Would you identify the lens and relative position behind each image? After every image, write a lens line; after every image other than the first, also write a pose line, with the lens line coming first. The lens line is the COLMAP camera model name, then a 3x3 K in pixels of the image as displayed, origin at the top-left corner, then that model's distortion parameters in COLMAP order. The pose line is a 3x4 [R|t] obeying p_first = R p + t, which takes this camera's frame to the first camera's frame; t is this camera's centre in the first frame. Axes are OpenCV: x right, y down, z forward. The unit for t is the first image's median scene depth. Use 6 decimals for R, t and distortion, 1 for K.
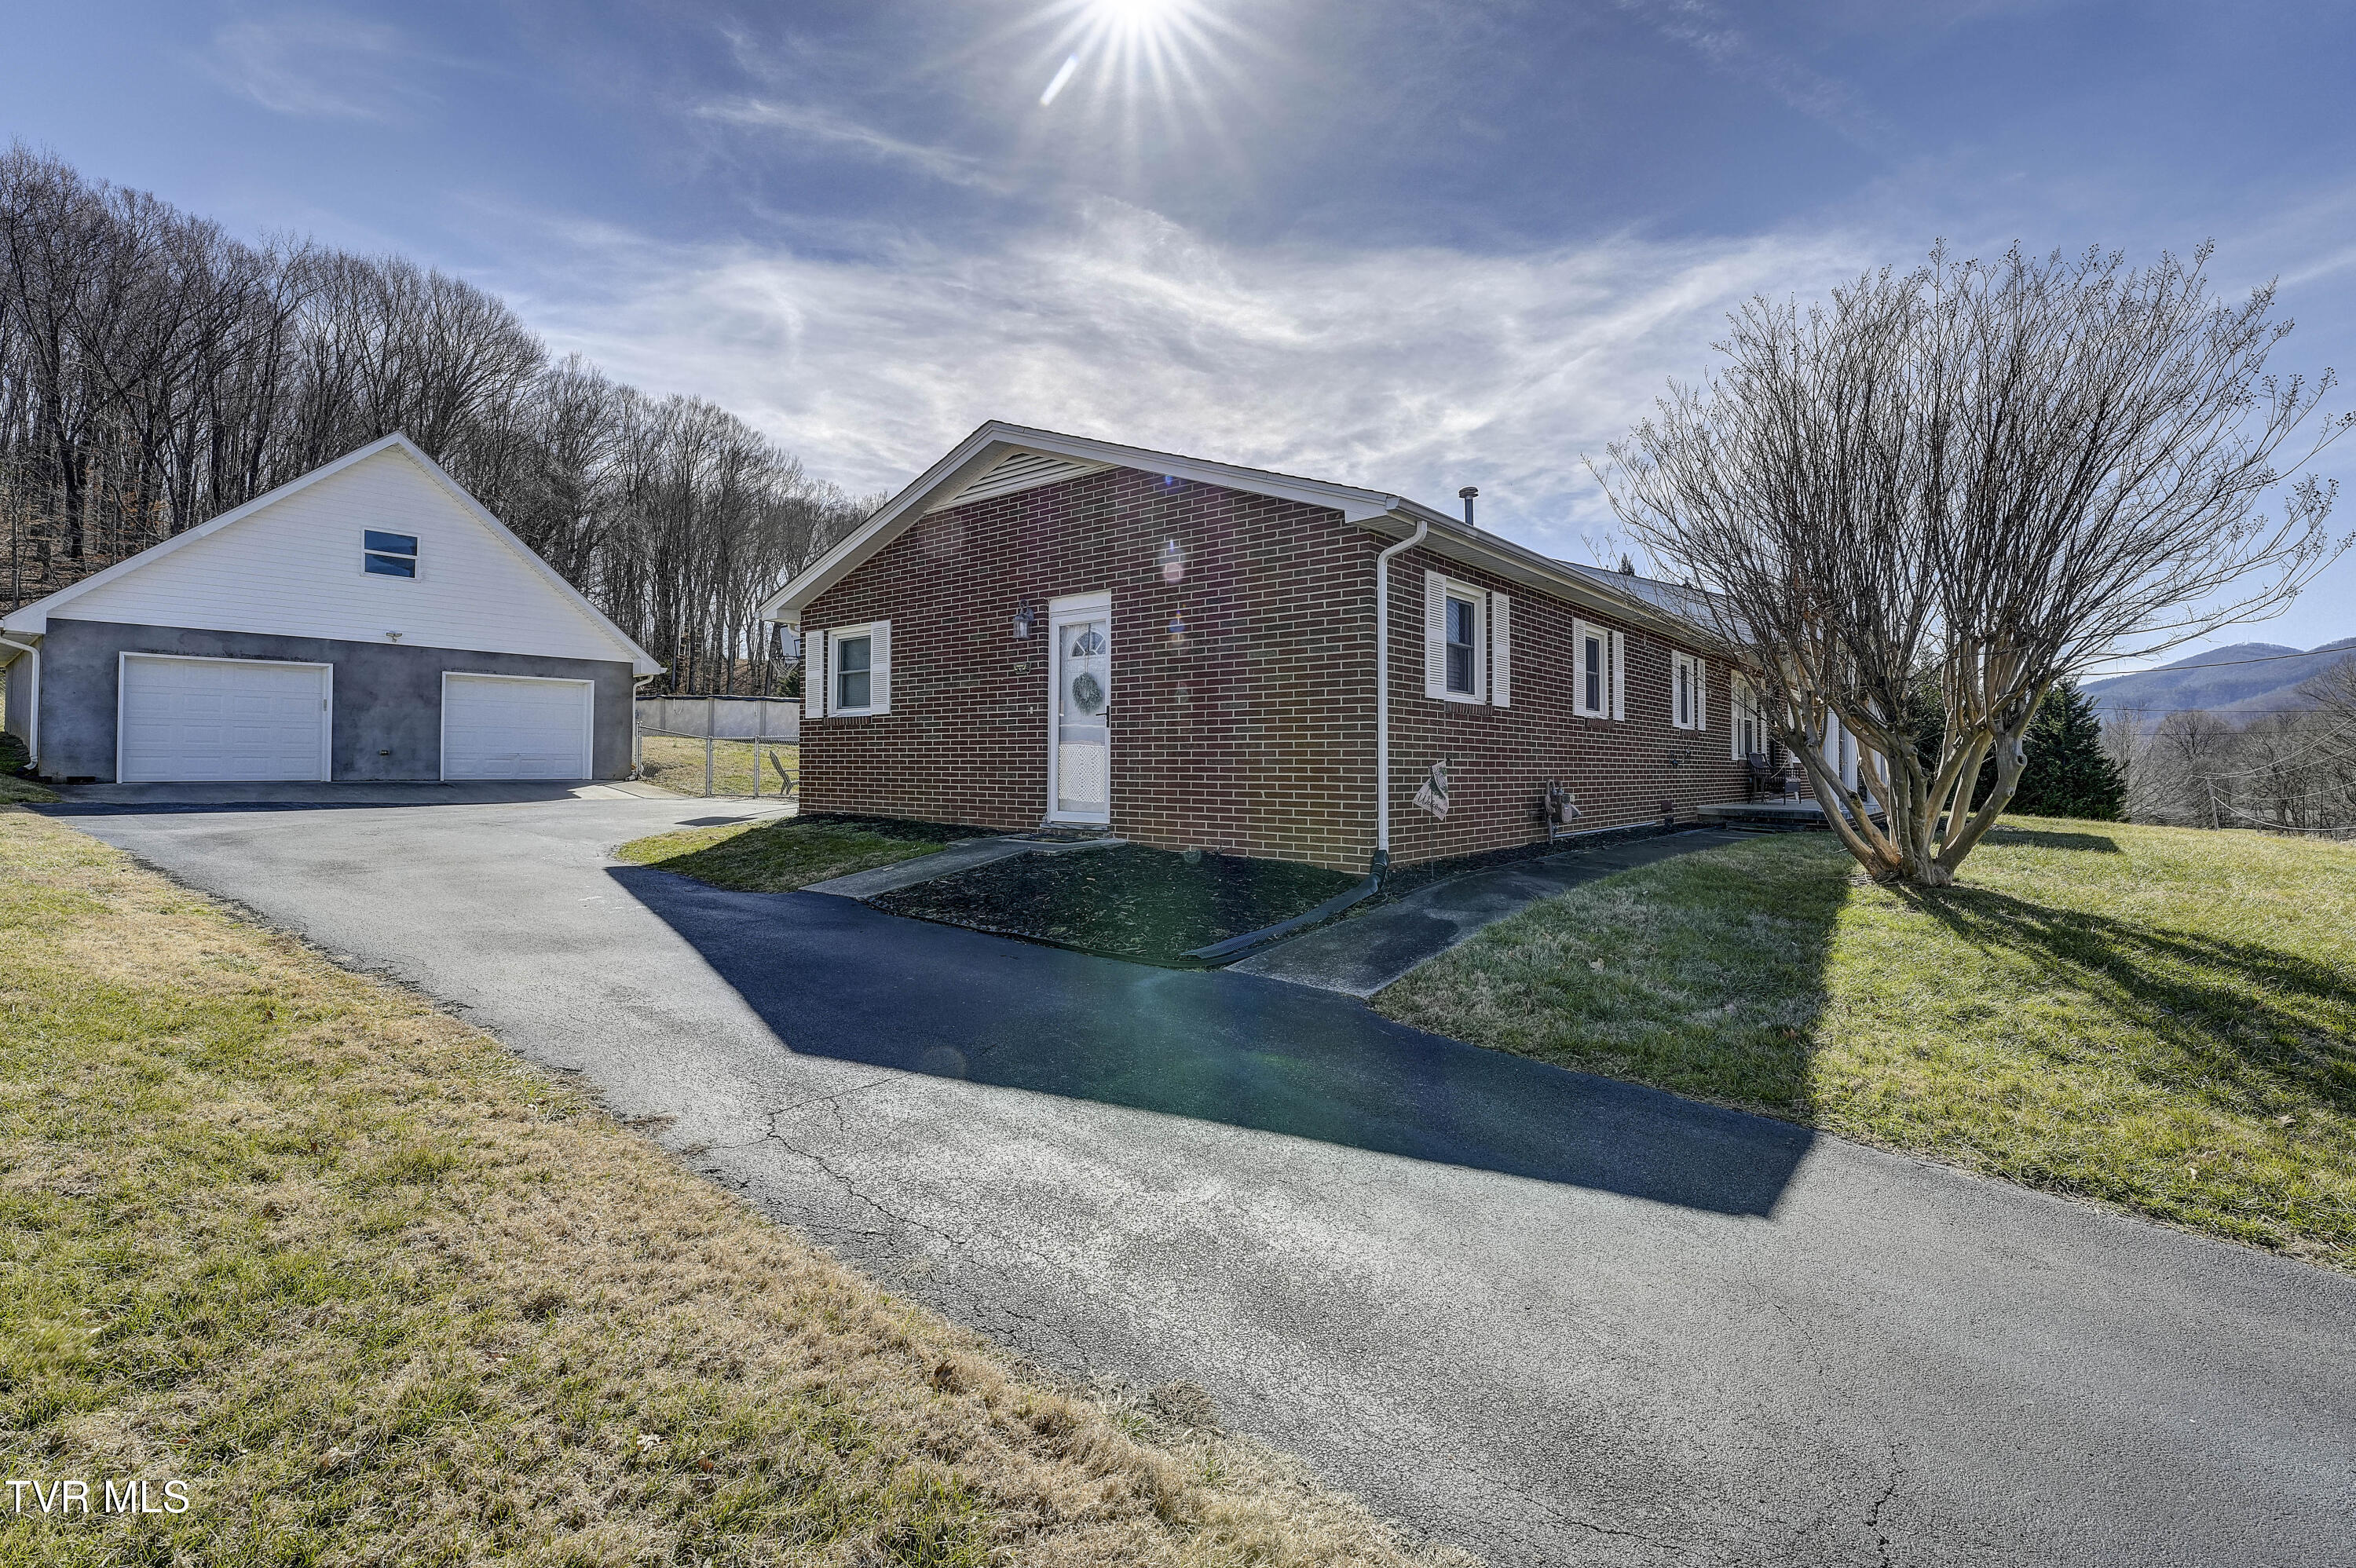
lens RADIAL K [[1043.4, 0, 1190.7], [0, 1043.4, 744.4], [0, 0, 1]] dist [-0.002894, -0.000674]
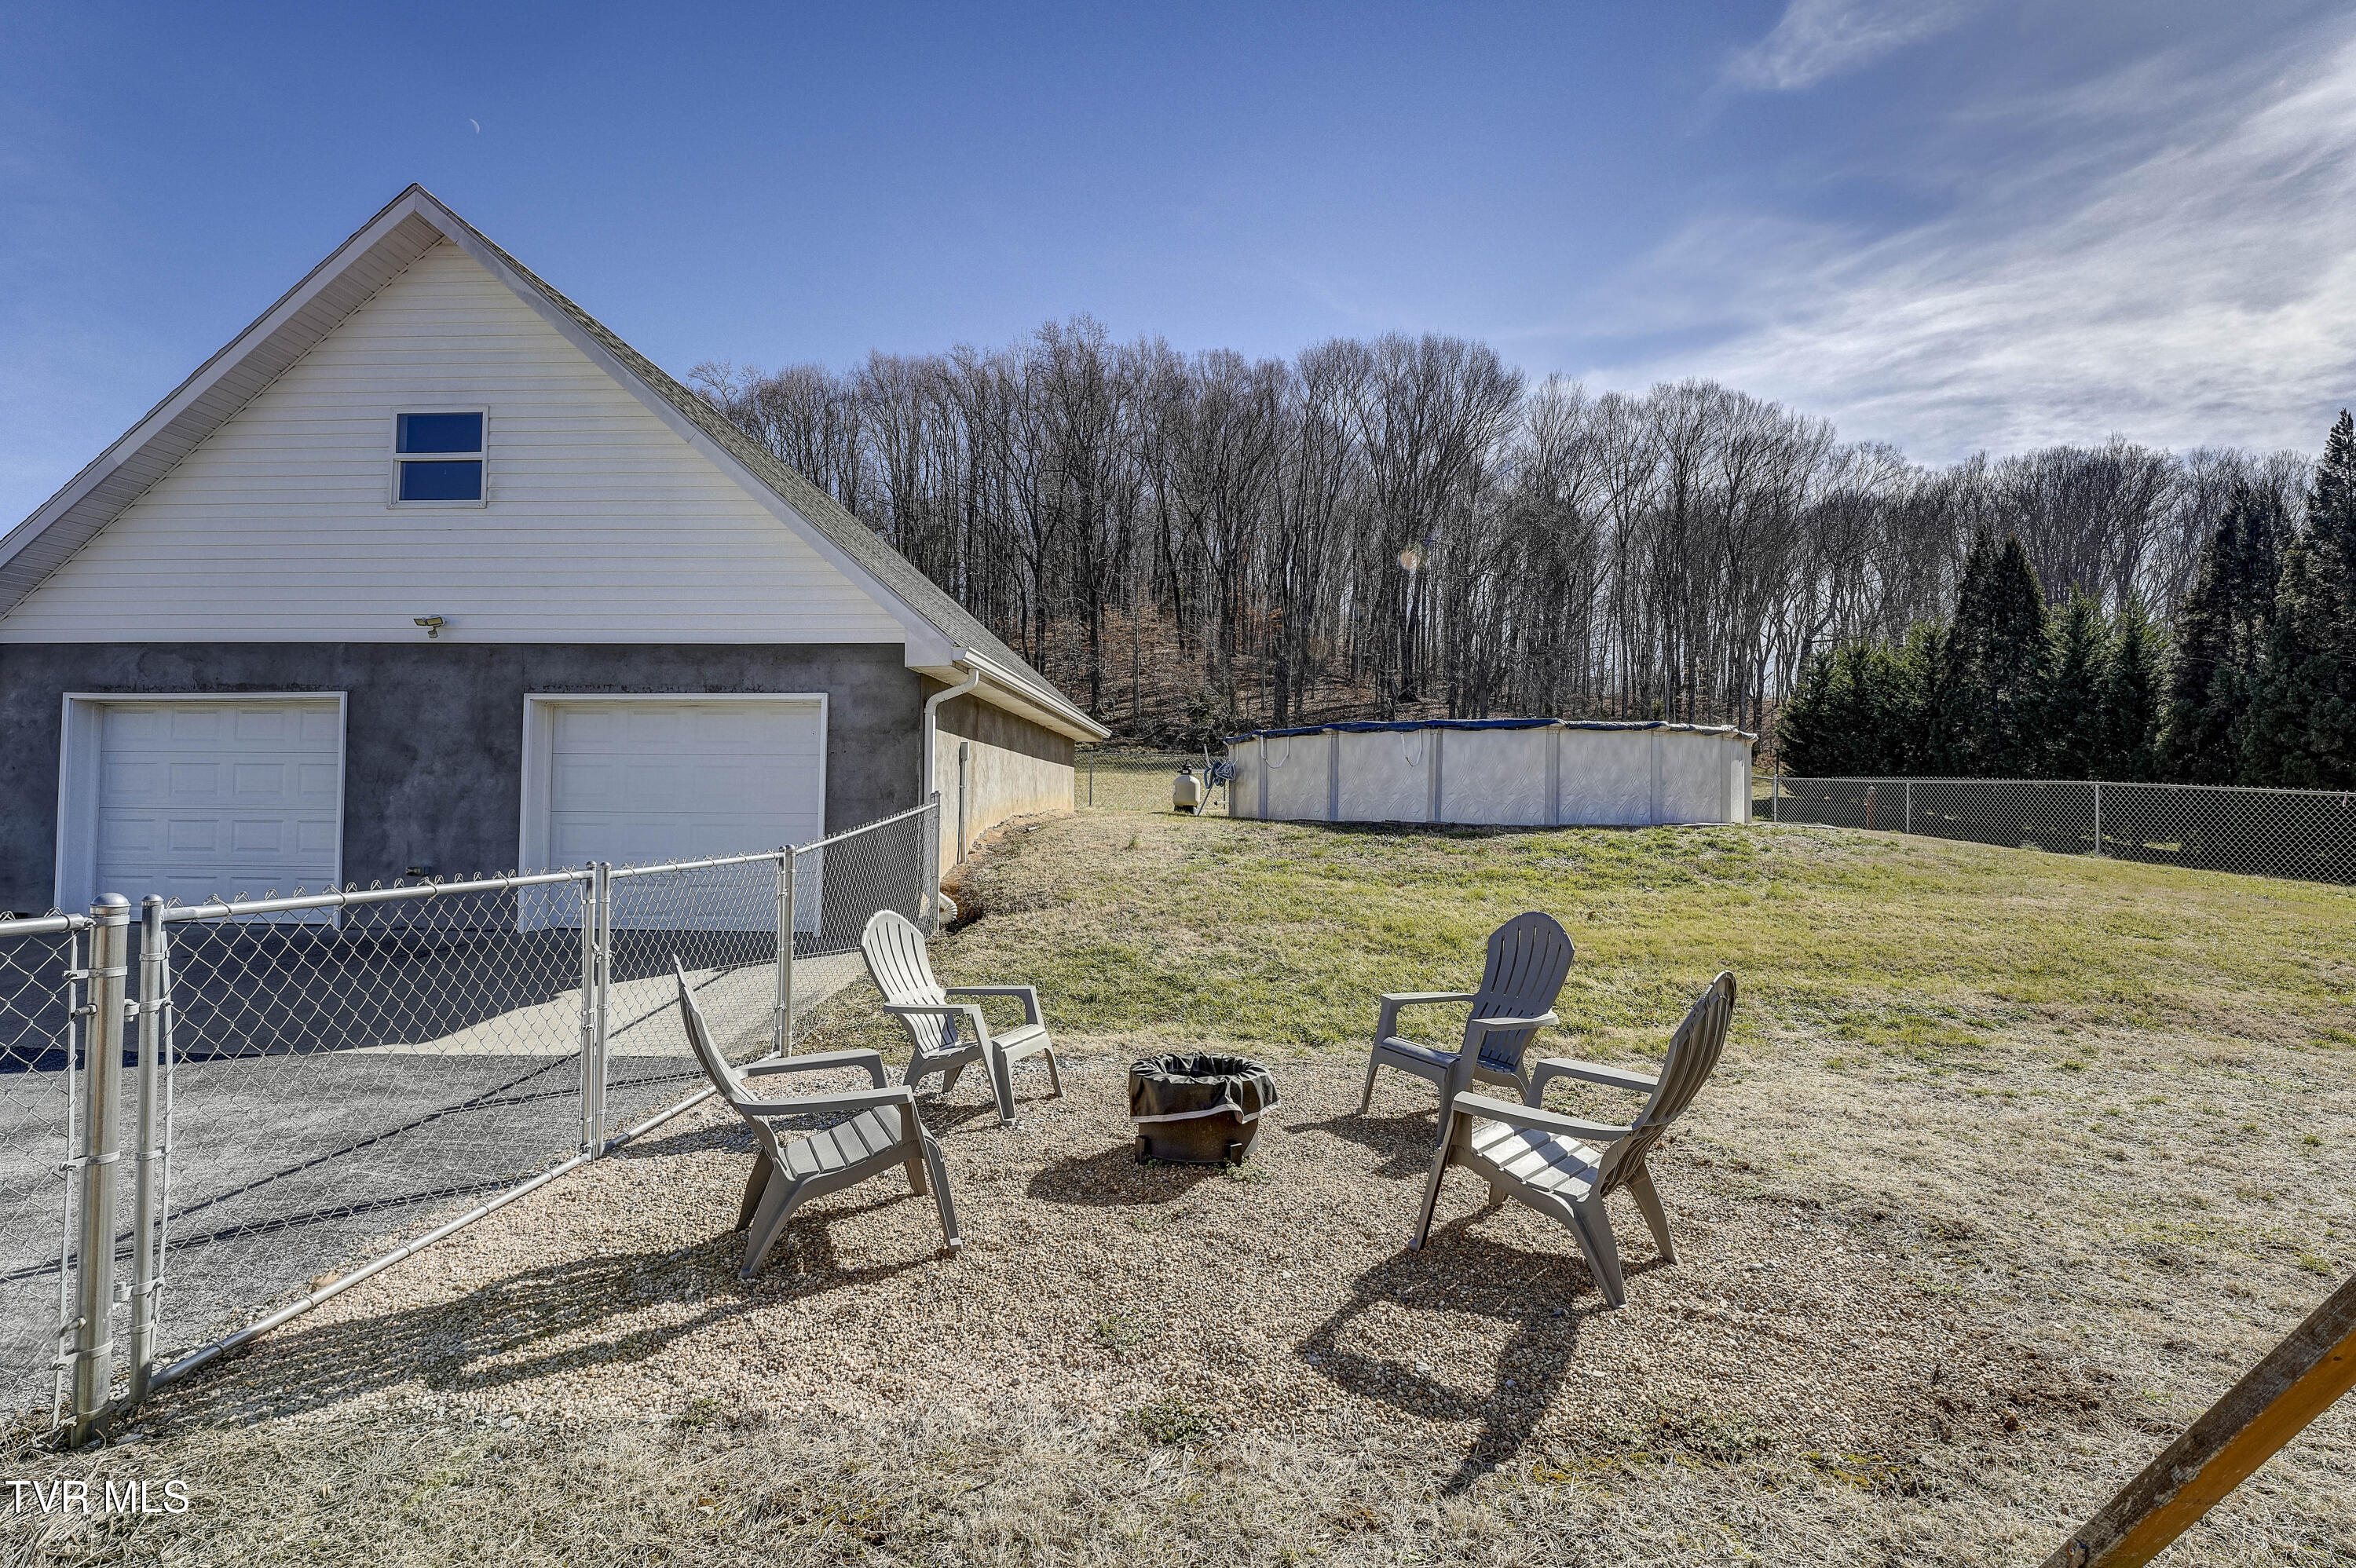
lens RADIAL K [[1042.8, 0, 1178.0], [0, 1042.8, 784.0], [0, 0, 1]] dist [-0.000338, 0.000117]
pose [[0.575594, -0.019123, -0.817512, -0.029307], [0.012248, 0.999816, -0.014764, -0.003300], [0.817644, -0.001515, 0.575722, 0.160125]]
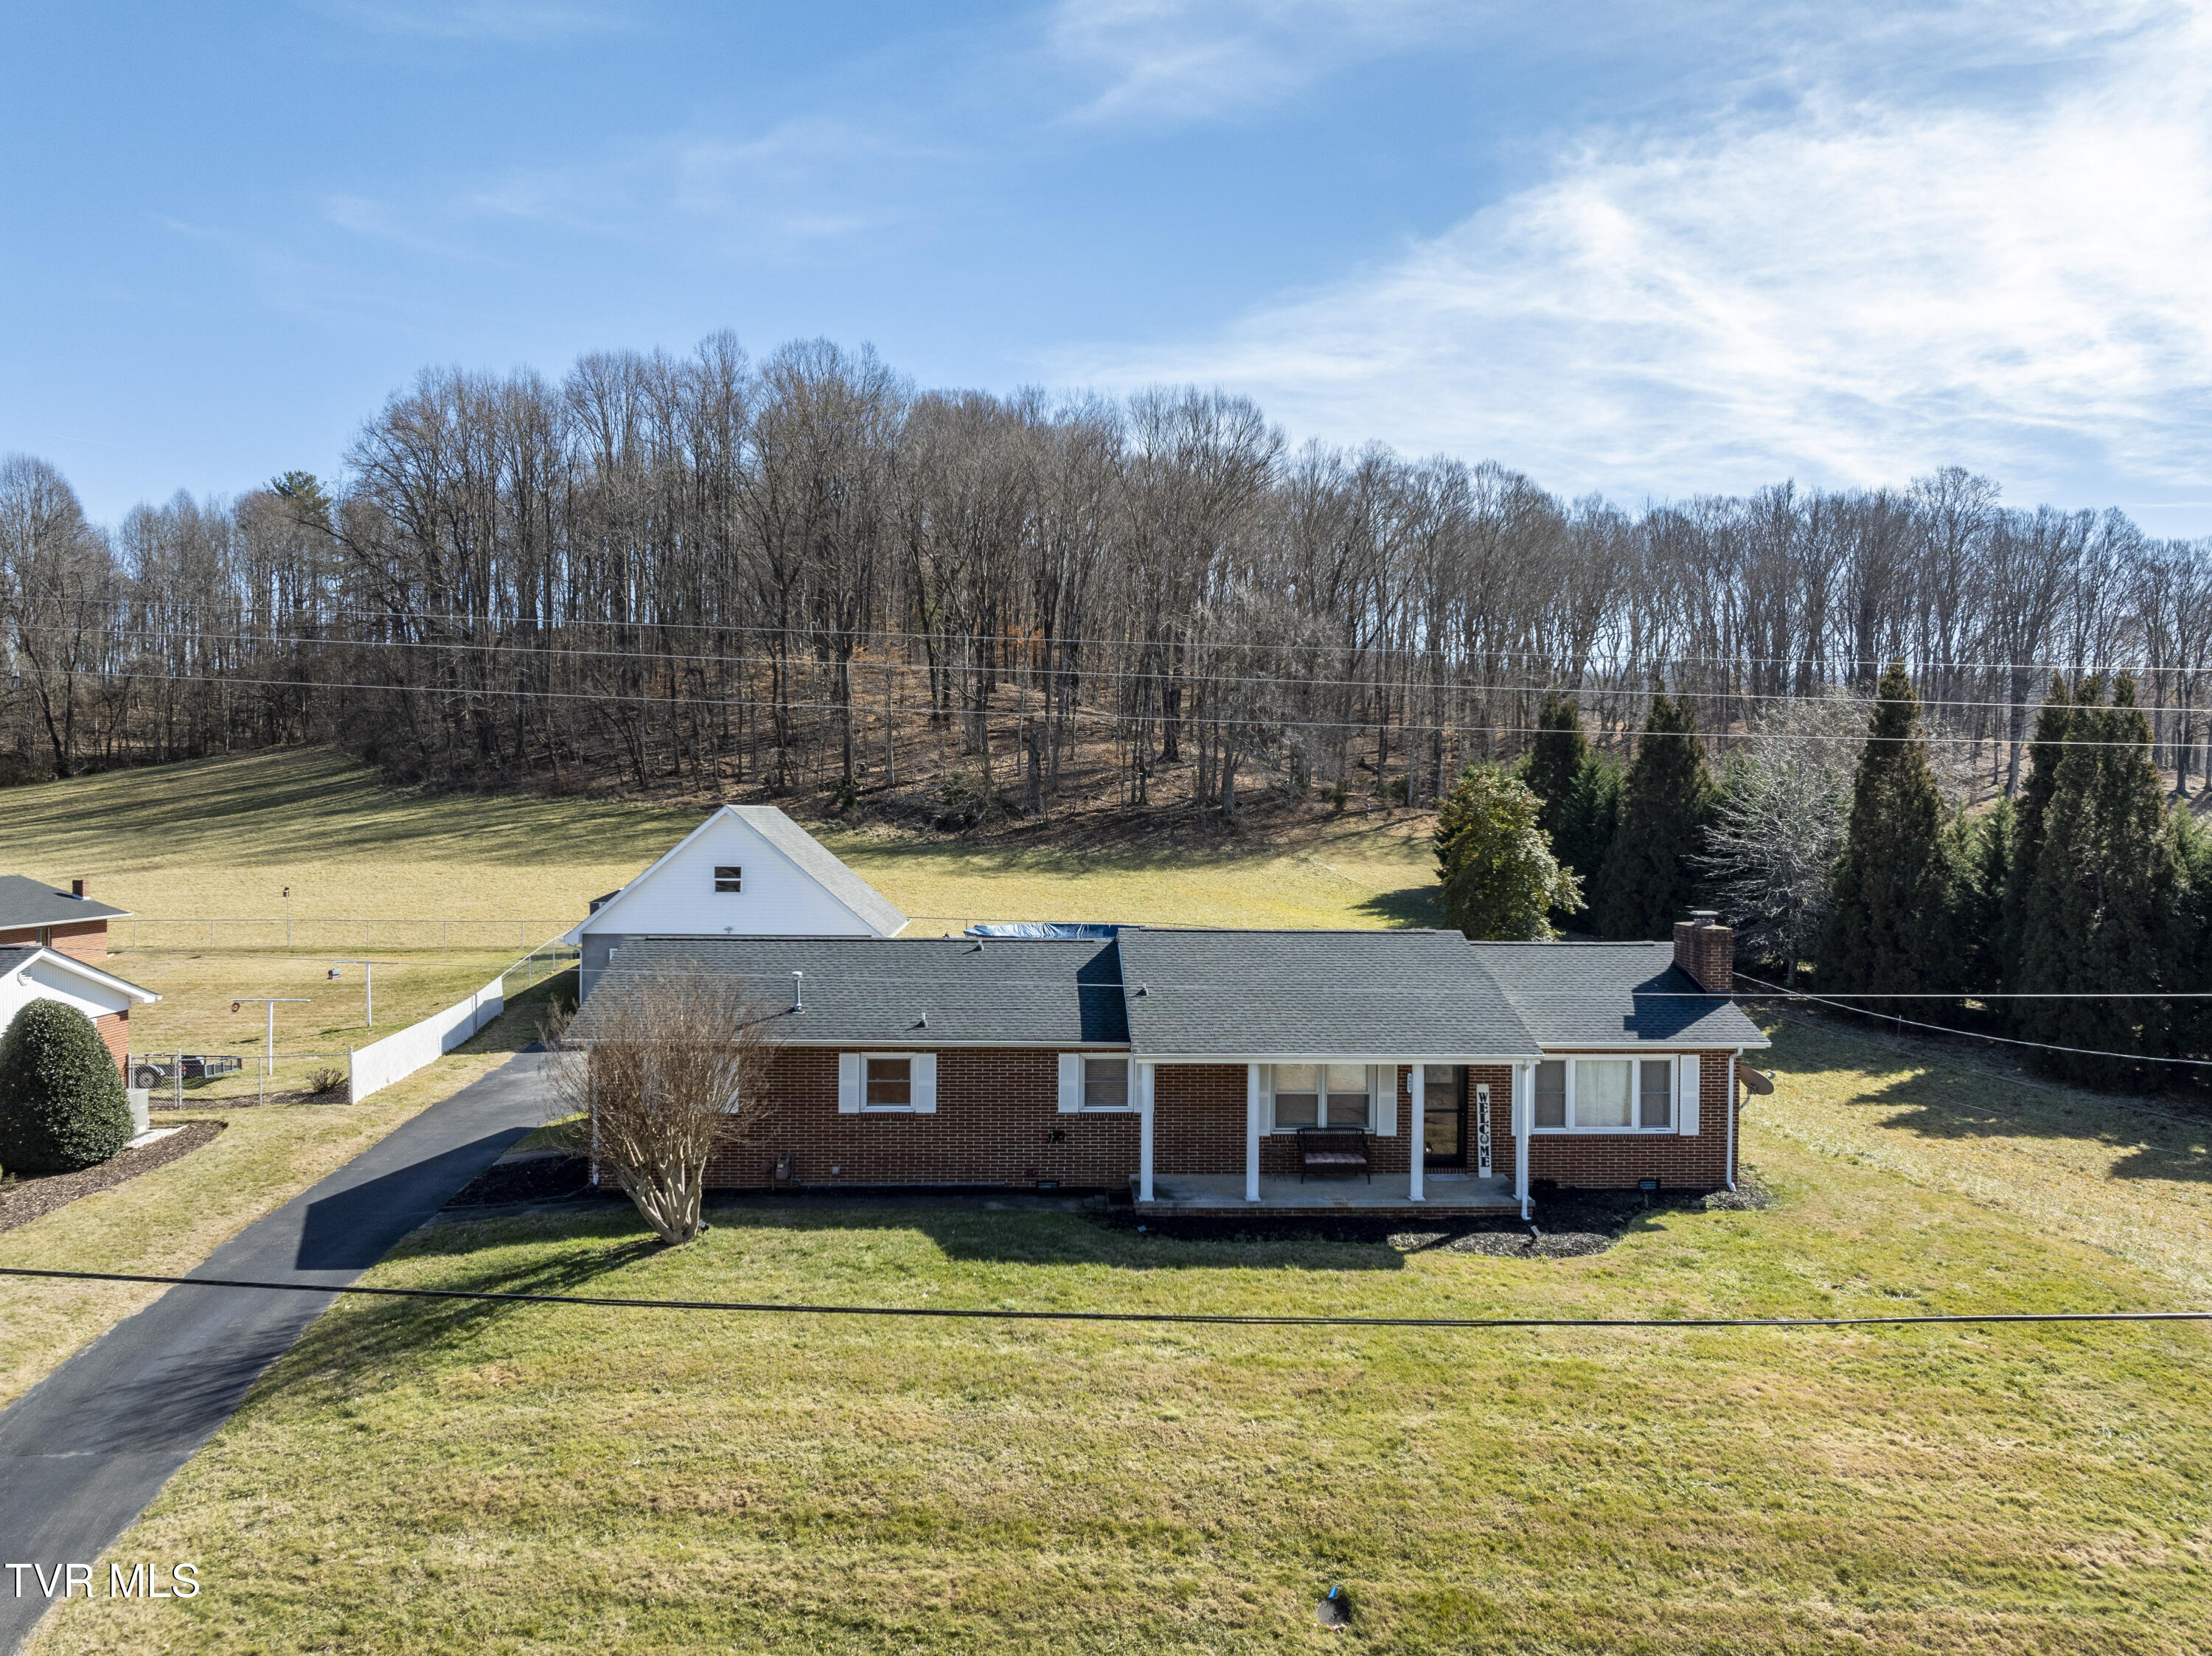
lens RADIAL K [[1557.3, 0, 1115.6], [0, 1557.3, 821.6], [0, 0, 1]] dist [-0.033207, -0.007259]
pose [[0.670688, 0.002106, -0.741737, 0.231439], [0.013914, 0.999784, 0.015421, -0.048365], [0.741609, -0.020663, 0.670514, -0.029047]]
